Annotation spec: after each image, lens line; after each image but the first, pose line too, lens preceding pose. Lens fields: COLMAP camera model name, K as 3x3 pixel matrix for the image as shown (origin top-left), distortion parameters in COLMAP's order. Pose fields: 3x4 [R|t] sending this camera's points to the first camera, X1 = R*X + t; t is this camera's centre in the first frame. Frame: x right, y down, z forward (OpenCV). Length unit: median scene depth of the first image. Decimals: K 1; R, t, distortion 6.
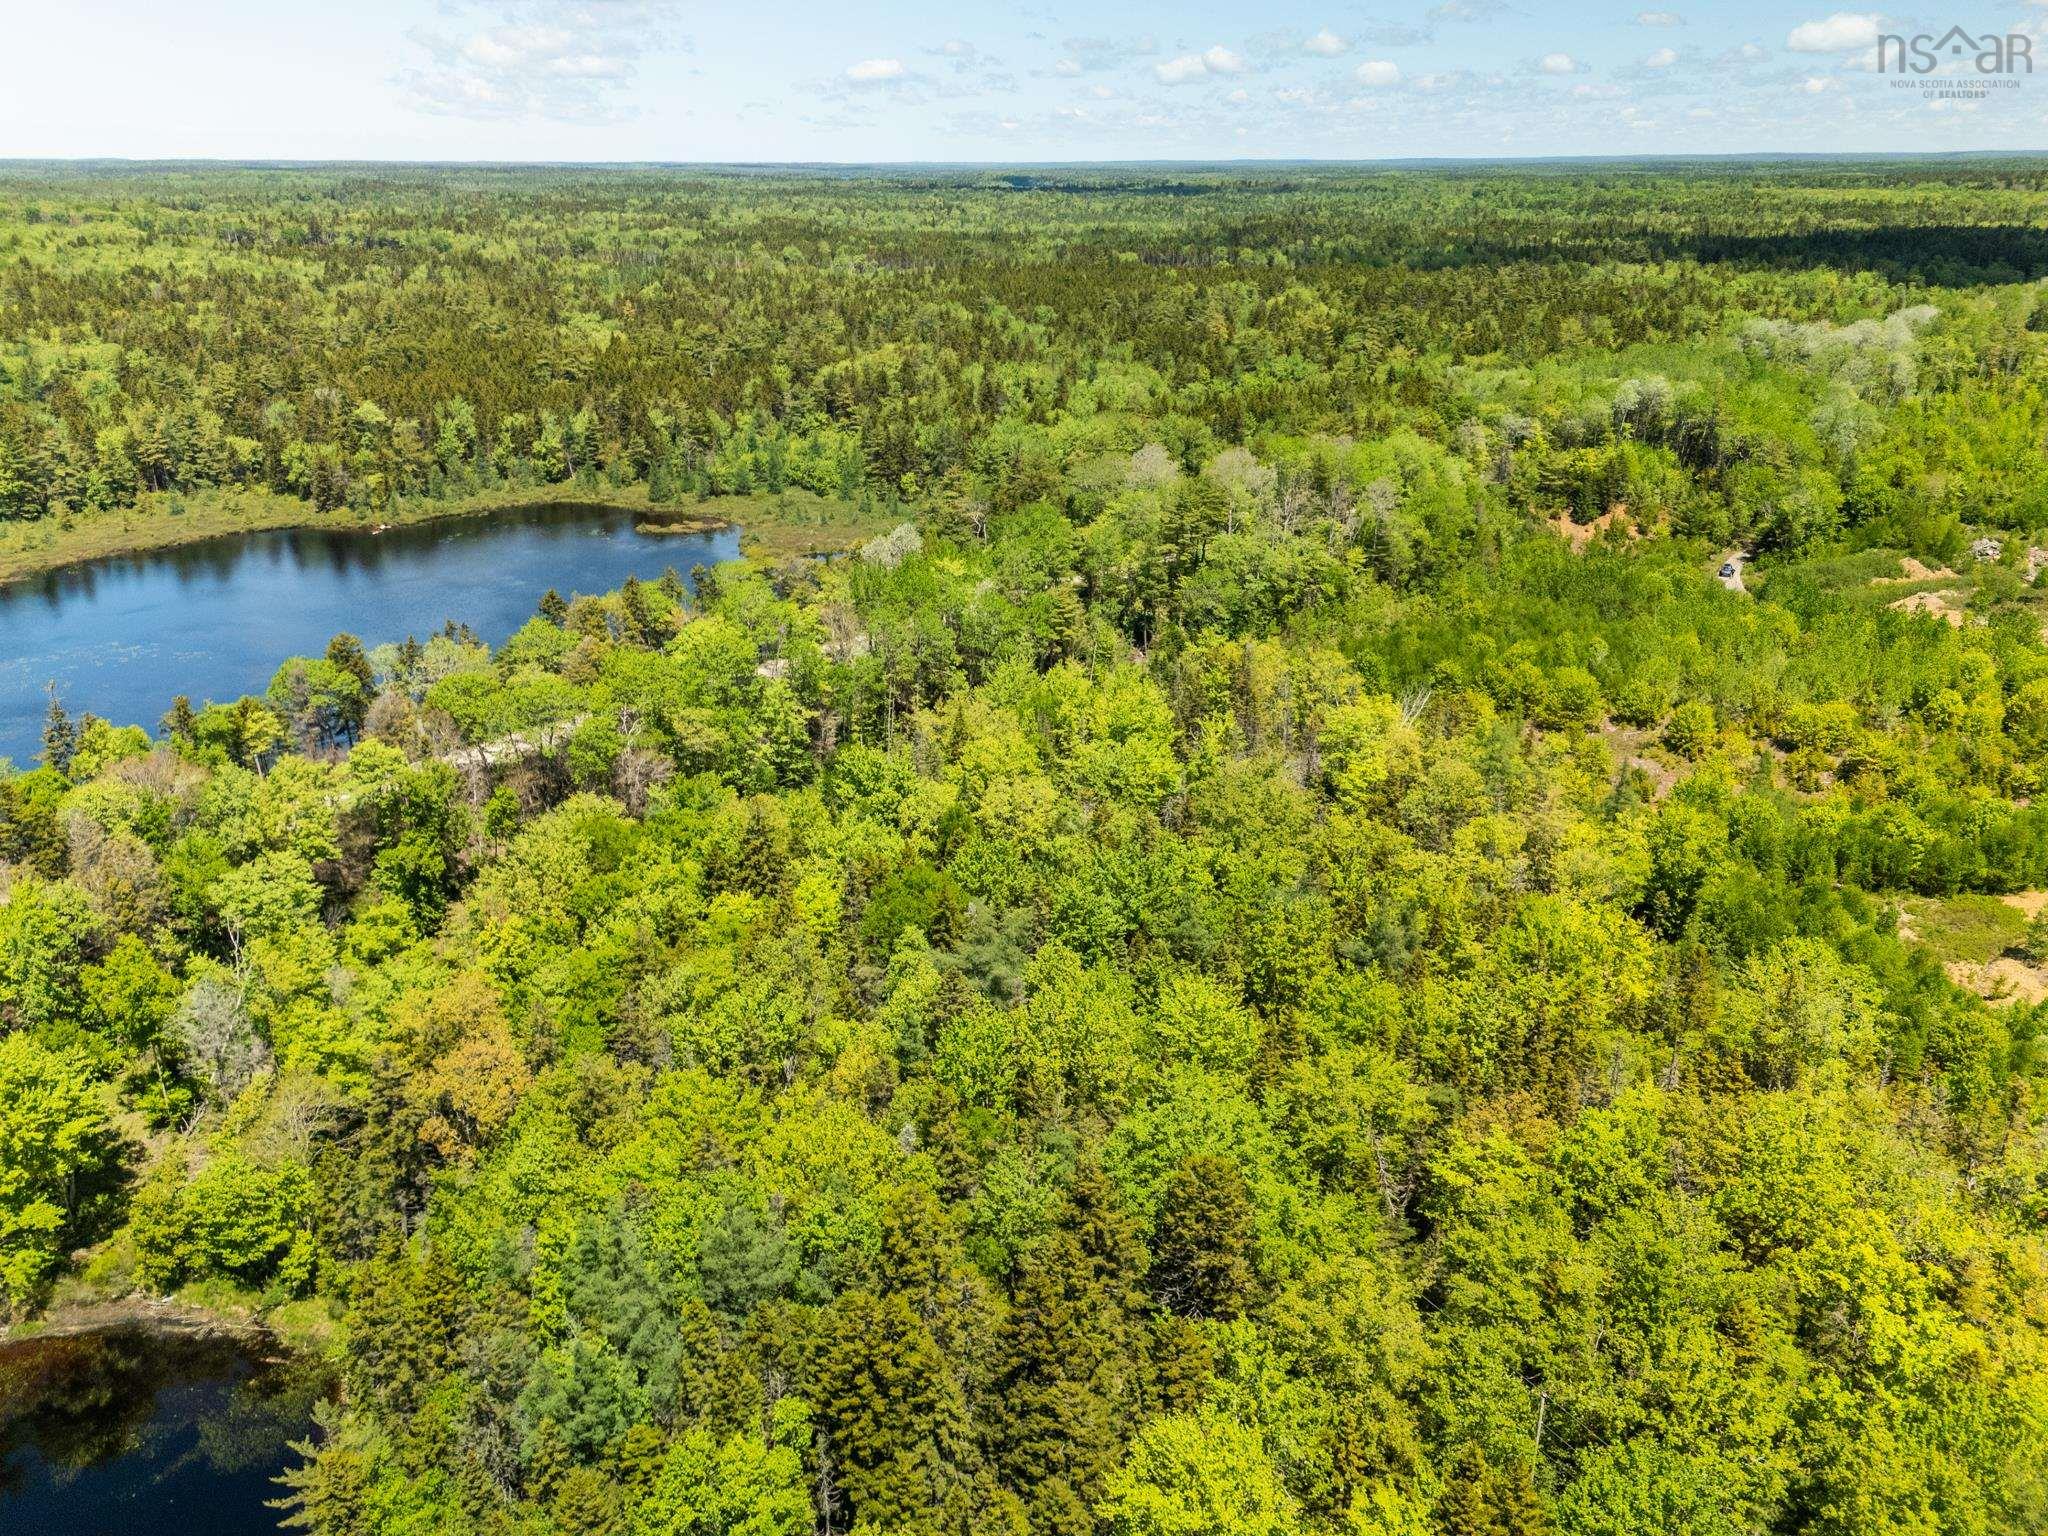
lens RADIAL K [[1497.1, 0, 1024.0], [0, 1497.1, 755.9], [0, 0, 1]] dist [0.080192, -0.066866]
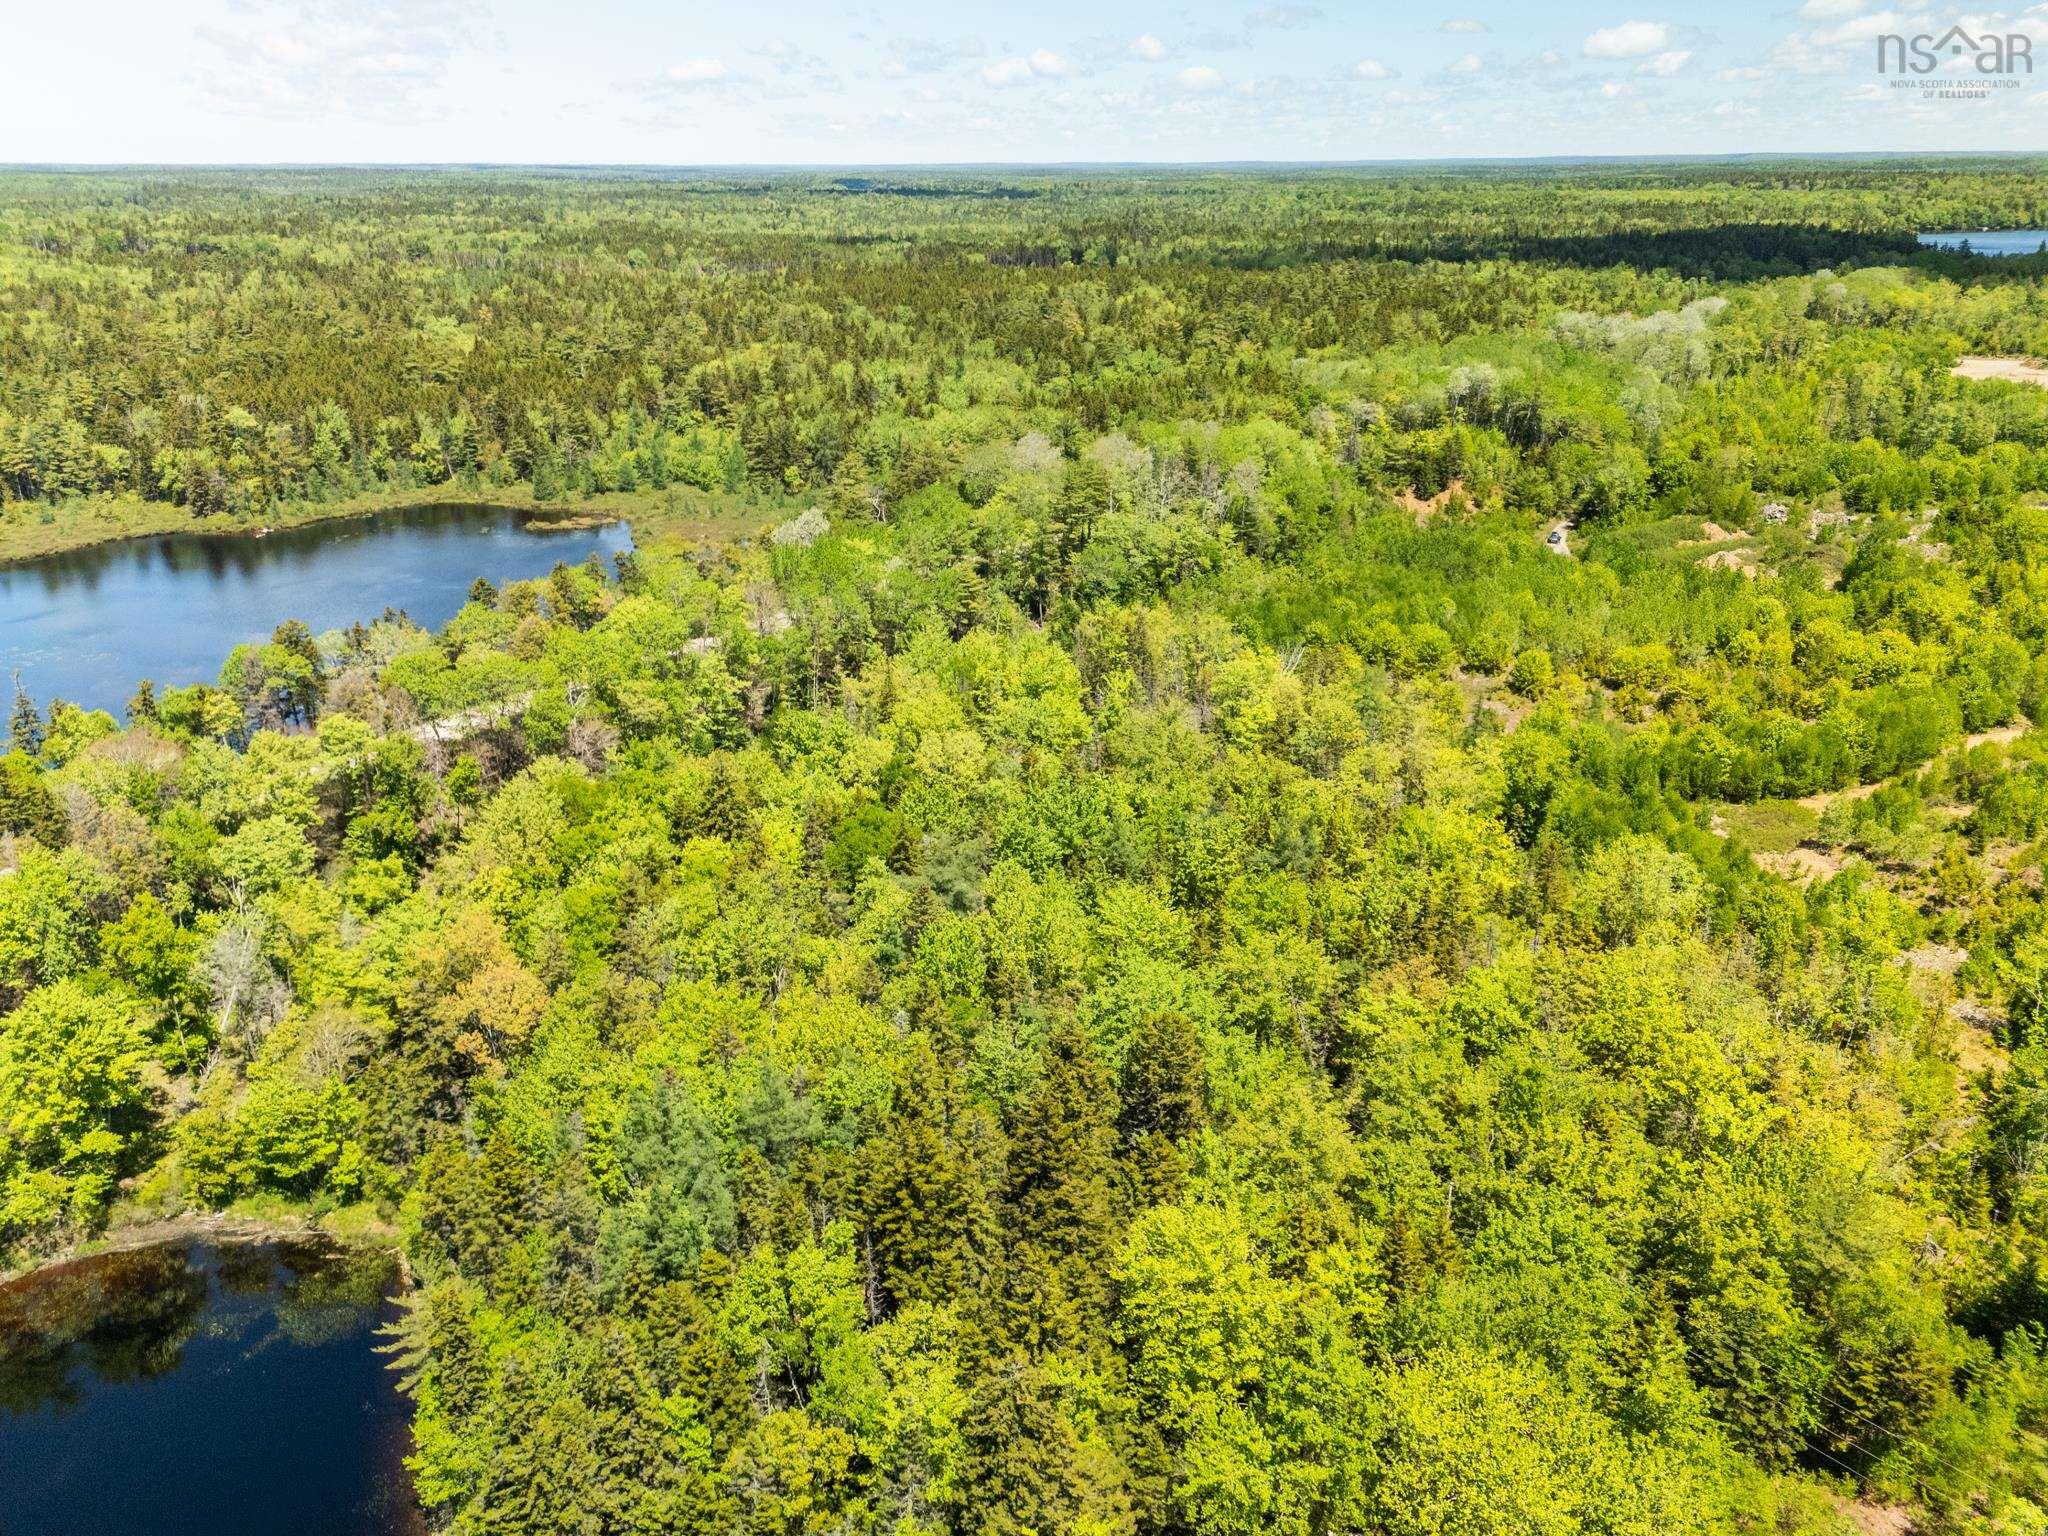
lens RADIAL K [[1490.5, 0, 1024.0], [0, 1490.5, 768.0], [0, 0, 1]] dist [0.082705, -0.072168]
pose [[0.994528, -0.041040, 0.096075, -0.051190], [0.040392, 0.999146, 0.008691, 0.032145], [-0.096350, -0.004762, 0.995336, -0.084017]]
